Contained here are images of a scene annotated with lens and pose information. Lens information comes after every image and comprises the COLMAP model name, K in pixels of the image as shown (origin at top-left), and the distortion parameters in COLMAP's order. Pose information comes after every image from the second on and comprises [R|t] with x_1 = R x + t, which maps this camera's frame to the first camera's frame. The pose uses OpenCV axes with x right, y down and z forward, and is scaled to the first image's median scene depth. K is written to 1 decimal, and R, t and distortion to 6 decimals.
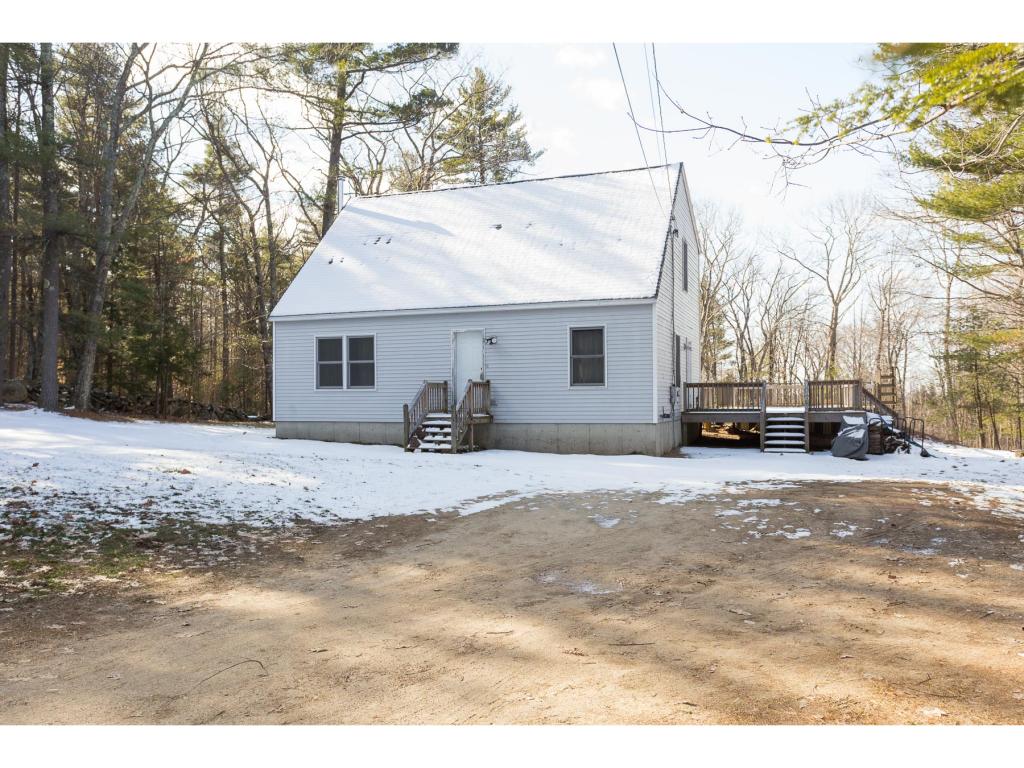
lens RADIAL K [[810.5, 0, 512.0], [0, 810.5, 384.0], [0, 0, 1]] dist [0.056349, -0.000005]
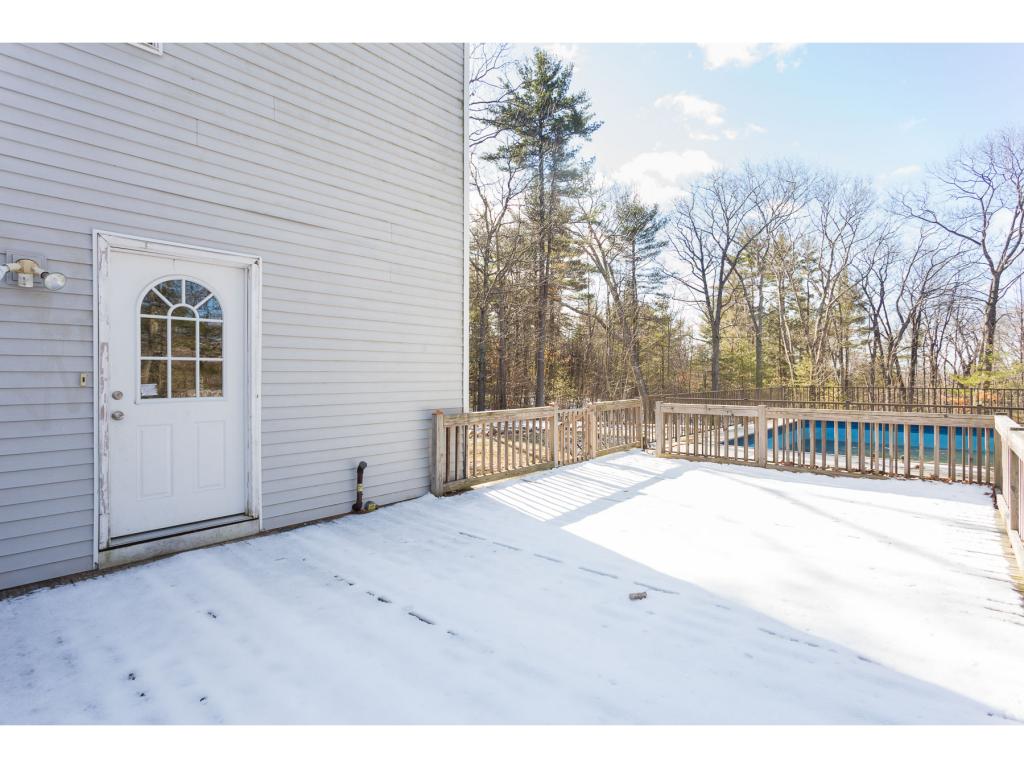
lens RADIAL K [[532.0, 0, 512.0], [0, 532.0, 384.0], [0, 0, 1]] dist [0.001035, 0.000988]
pose [[0.935968, 0.002758, -0.352073, 0.124876], [0.008841, 0.999470, 0.031333, -0.007836], [0.351973, -0.032439, 0.935448, 0.312885]]
